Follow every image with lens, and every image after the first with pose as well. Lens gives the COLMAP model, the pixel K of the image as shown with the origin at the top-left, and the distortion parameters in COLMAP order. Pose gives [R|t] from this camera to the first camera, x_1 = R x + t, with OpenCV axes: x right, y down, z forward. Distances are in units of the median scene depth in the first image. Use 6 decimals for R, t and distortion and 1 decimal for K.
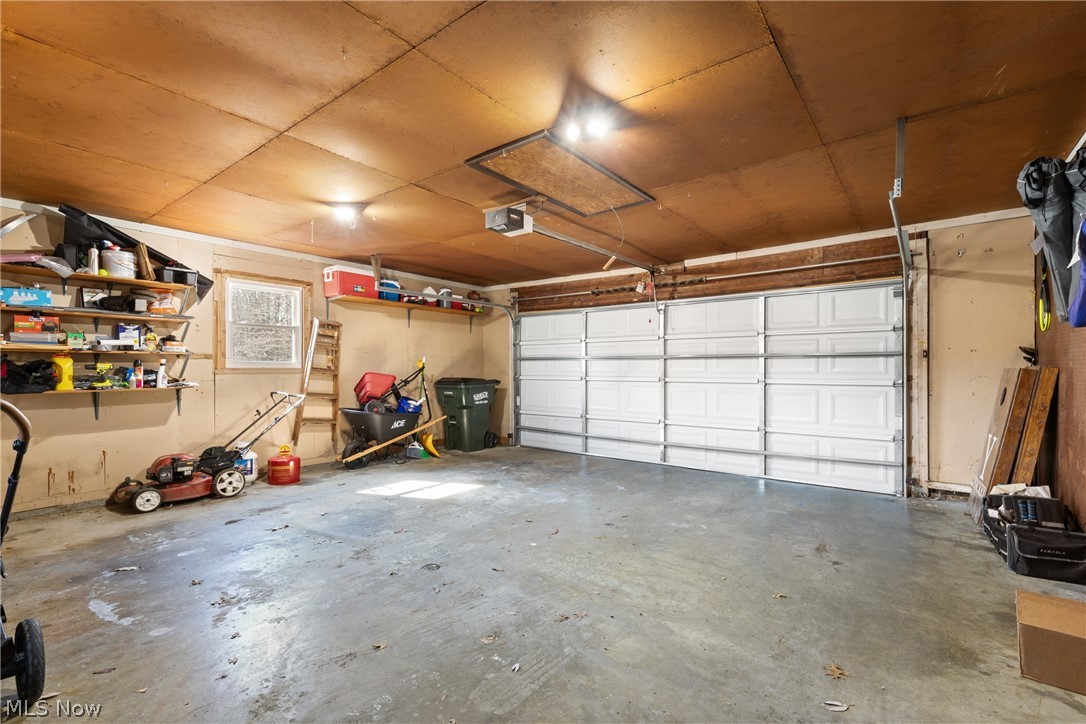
lens RADIAL K [[487.5, 0, 545.5], [0, 487.5, 368.3], [0, 0, 1]] dist [0.010208, -0.001148]
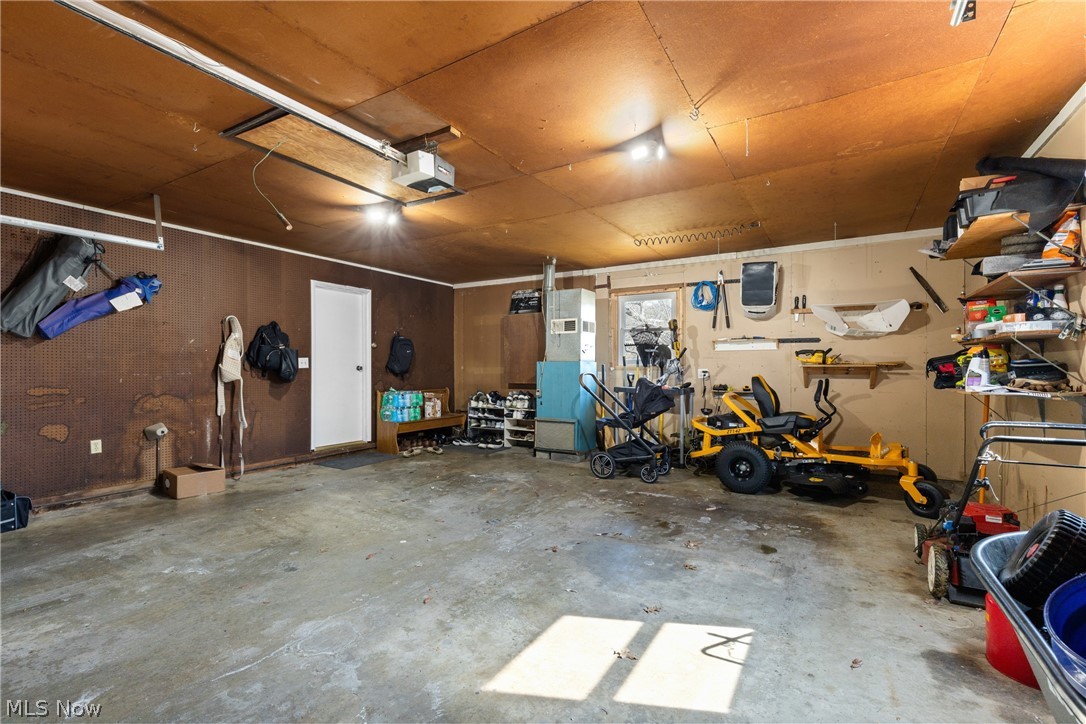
lens RADIAL K [[487.5, 0, 545.5], [0, 487.5, 368.3], [0, 0, 1]] dist [0.010208, -0.001148]
pose [[-0.993309, 0.004737, -0.115387, -0.191033], [0.004875, 0.999988, -0.000918, 0.009177], [0.115381, -0.001474, -0.993320, 1.942468]]
